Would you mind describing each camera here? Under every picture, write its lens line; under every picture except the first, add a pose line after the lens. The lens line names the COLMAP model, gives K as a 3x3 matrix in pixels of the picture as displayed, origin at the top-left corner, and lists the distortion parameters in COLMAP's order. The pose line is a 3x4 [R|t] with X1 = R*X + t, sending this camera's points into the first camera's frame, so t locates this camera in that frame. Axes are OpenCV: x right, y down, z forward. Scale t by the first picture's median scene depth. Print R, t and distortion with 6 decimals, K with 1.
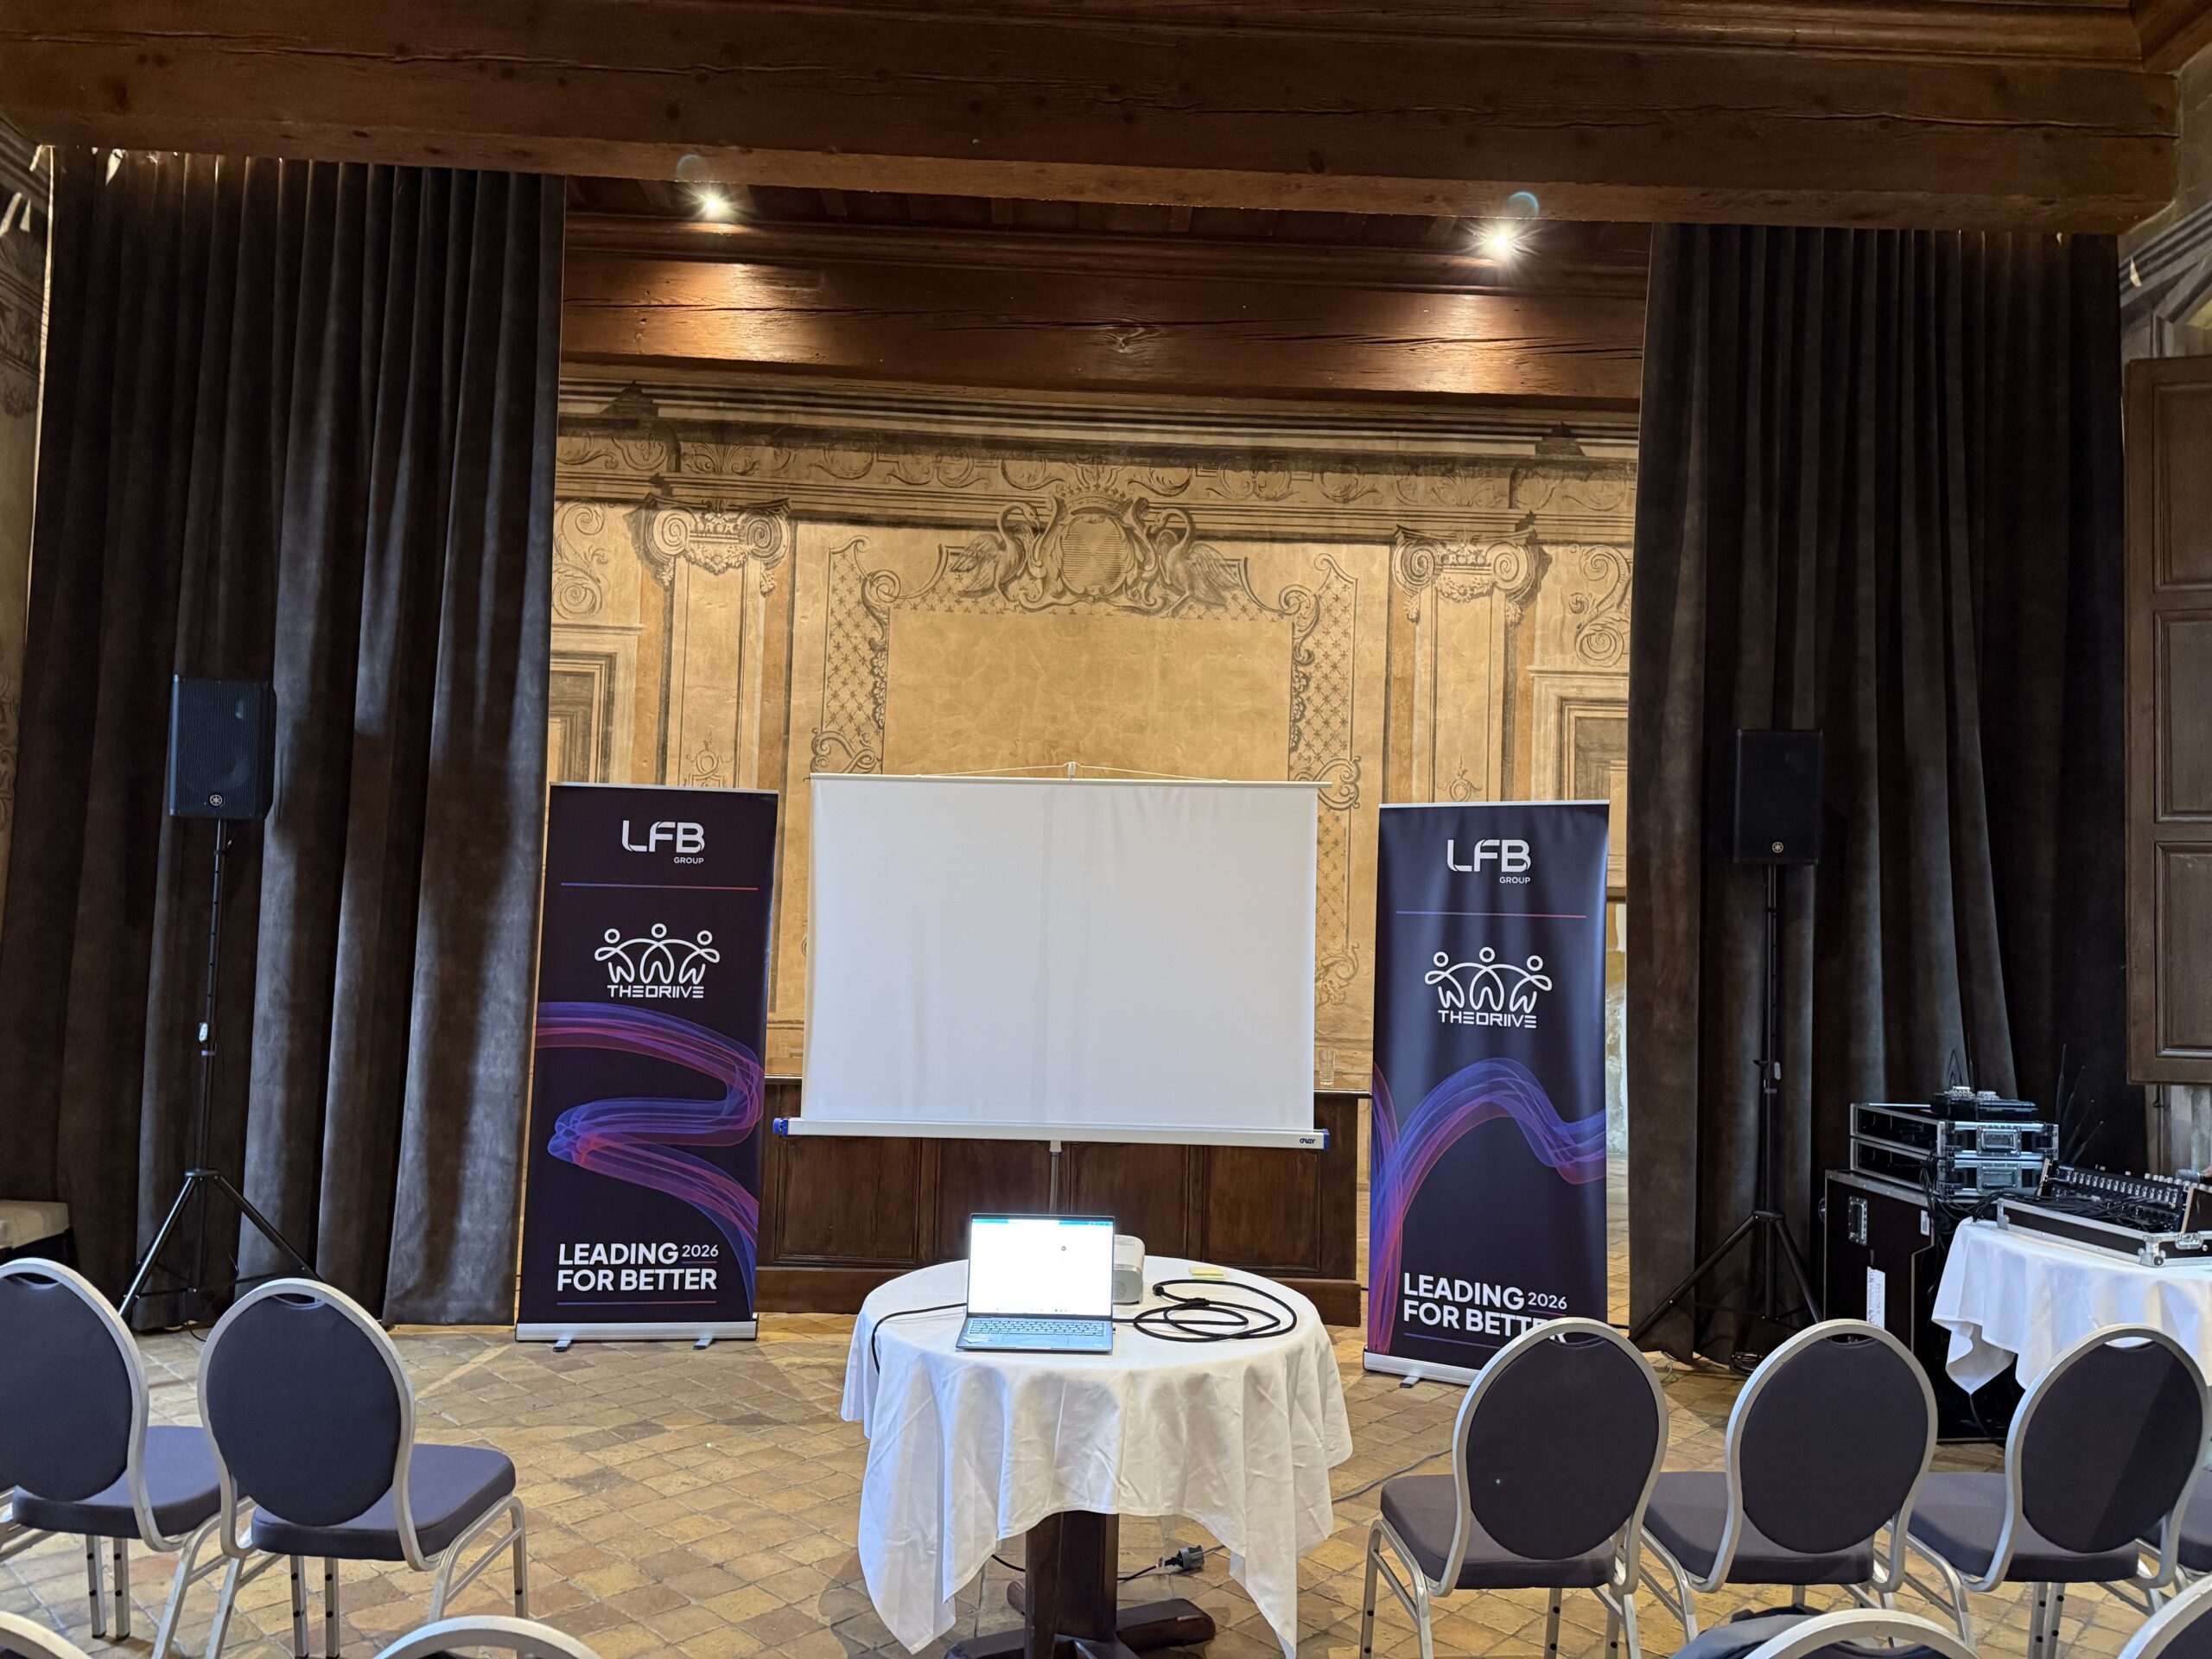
lens RADIAL K [[1564.5, 0, 1123.4], [0, 1564.5, 846.0], [0, 0, 1]] dist [0.069999, -0.077507]
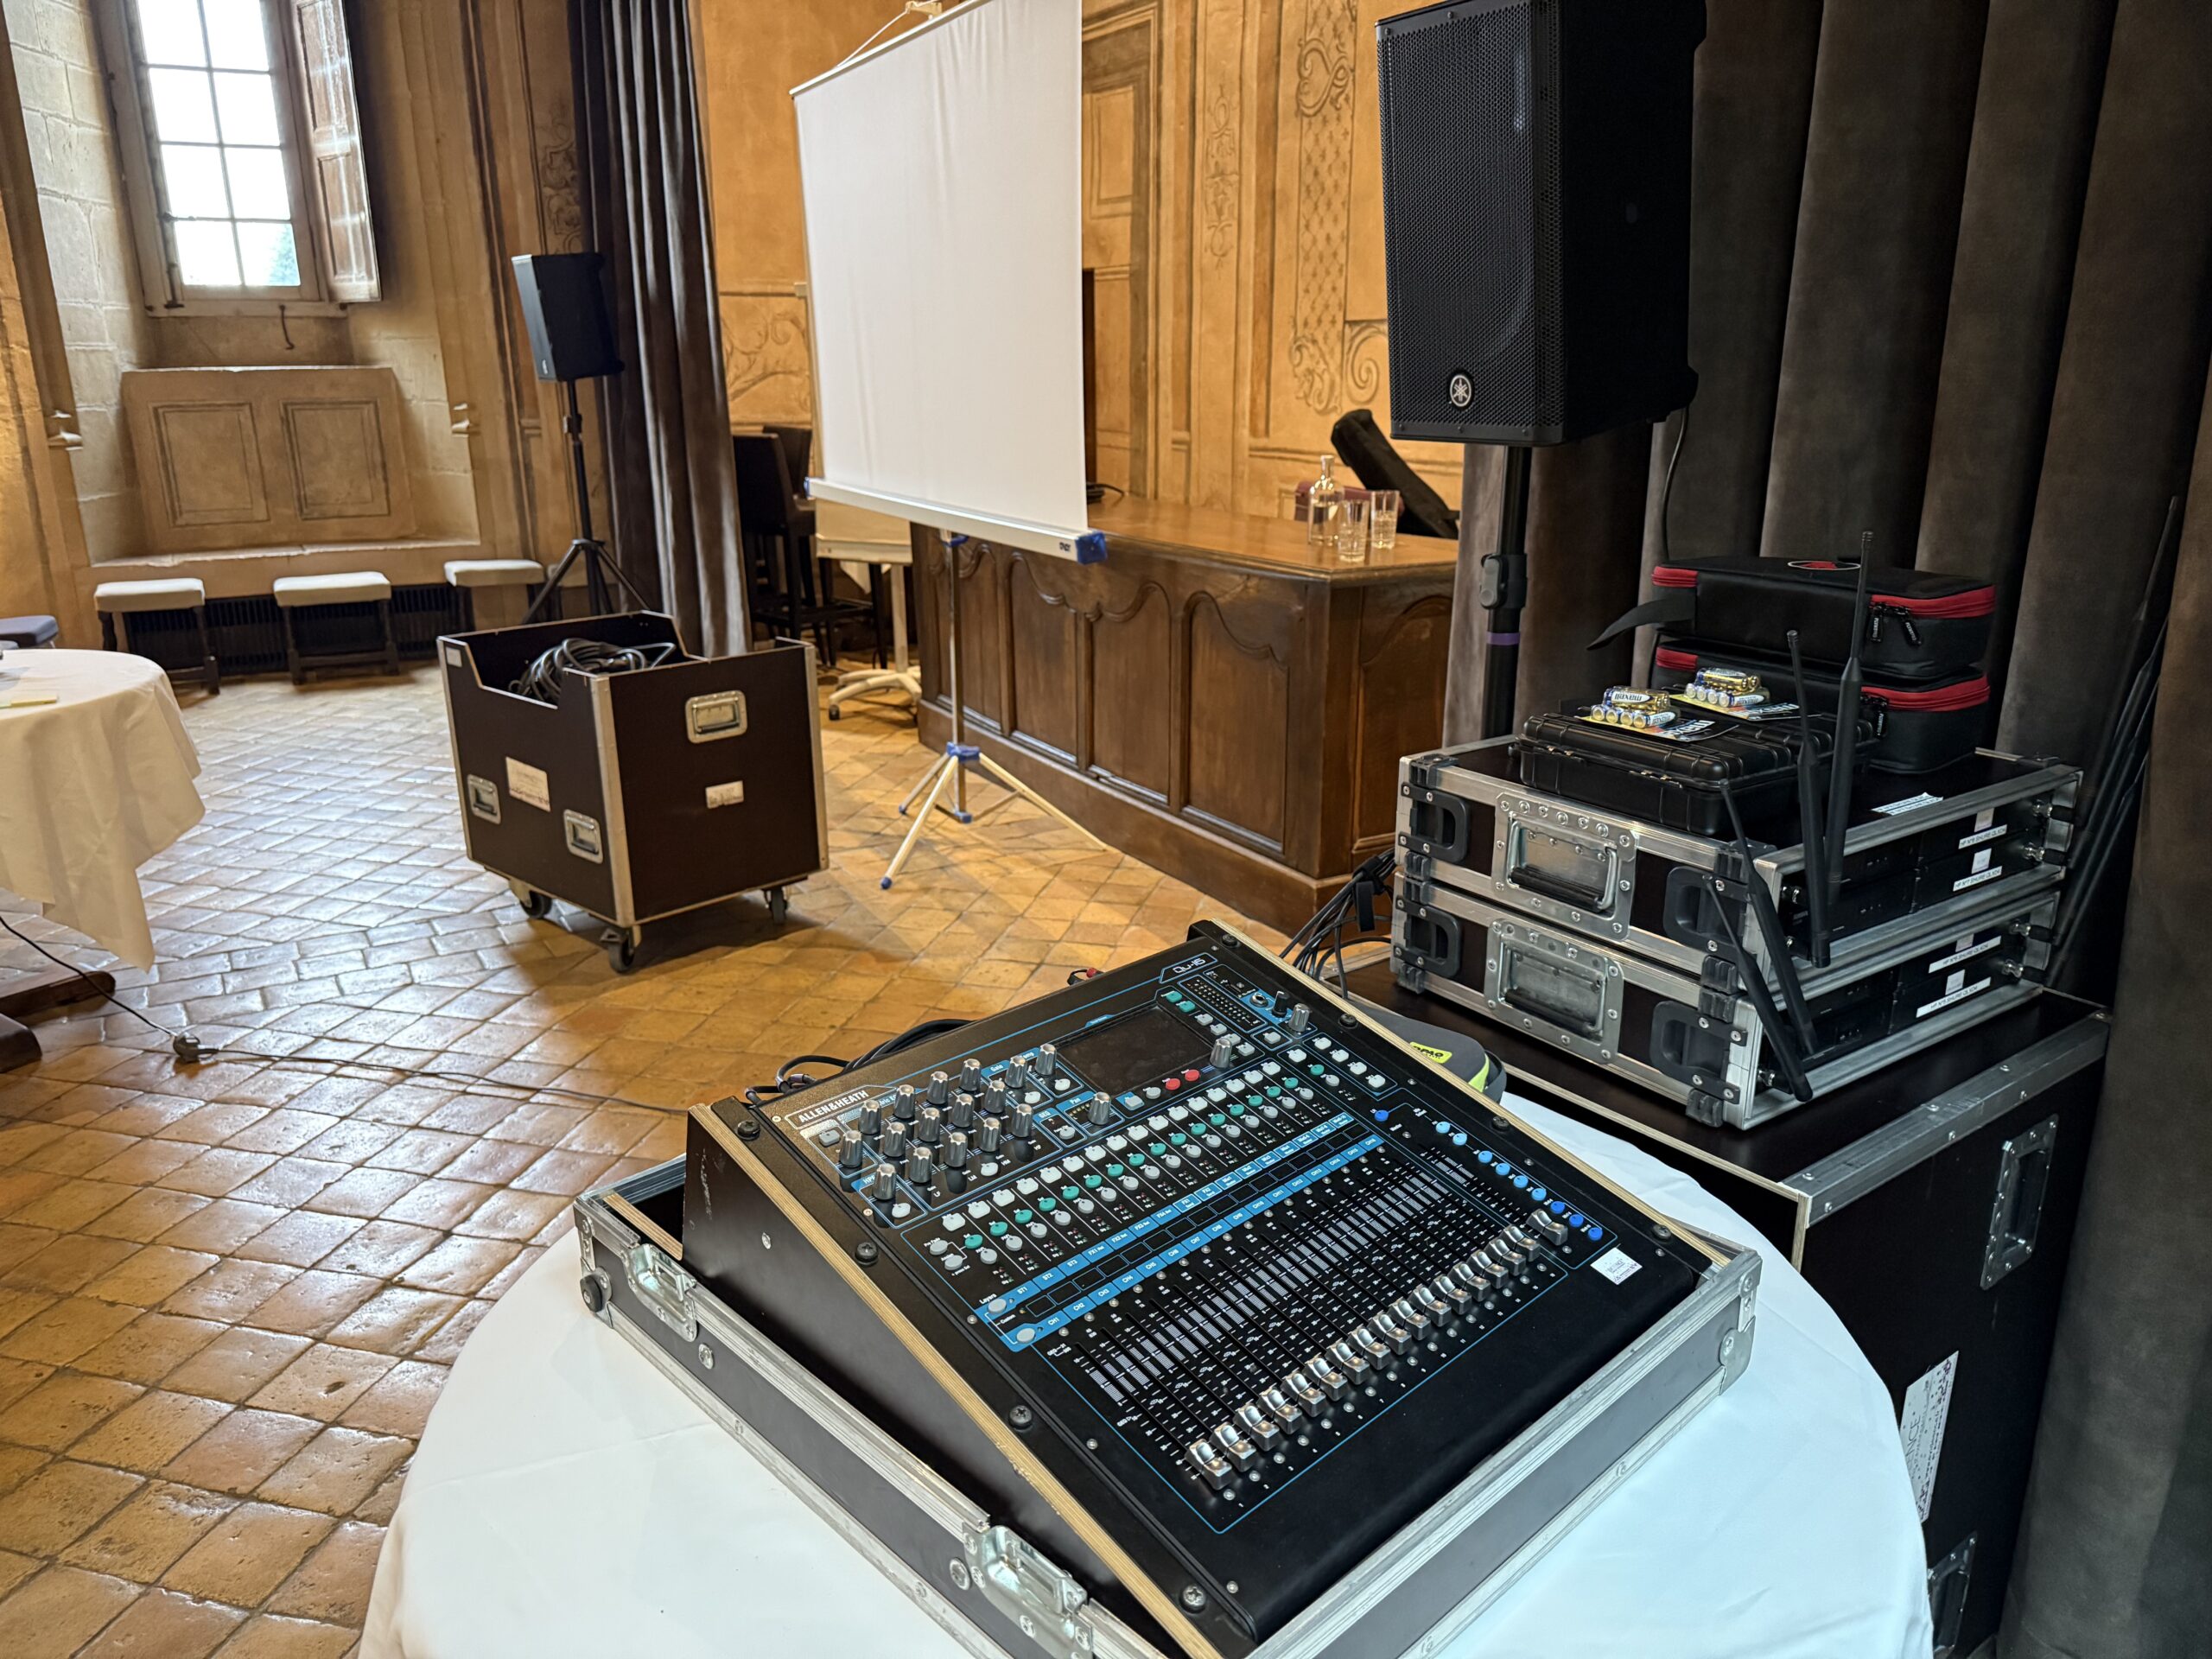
lens RADIAL K [[1611.9, 0, 1125.2], [0, 1611.9, 837.7], [0, 0, 1]] dist [0.056309, -0.060424]
pose [[0.421036, 0.229681, -0.877482, 0.677667], [0.060560, 0.958132, 0.279849, 0.085112], [0.905020, -0.170967, 0.389499, 0.723543]]
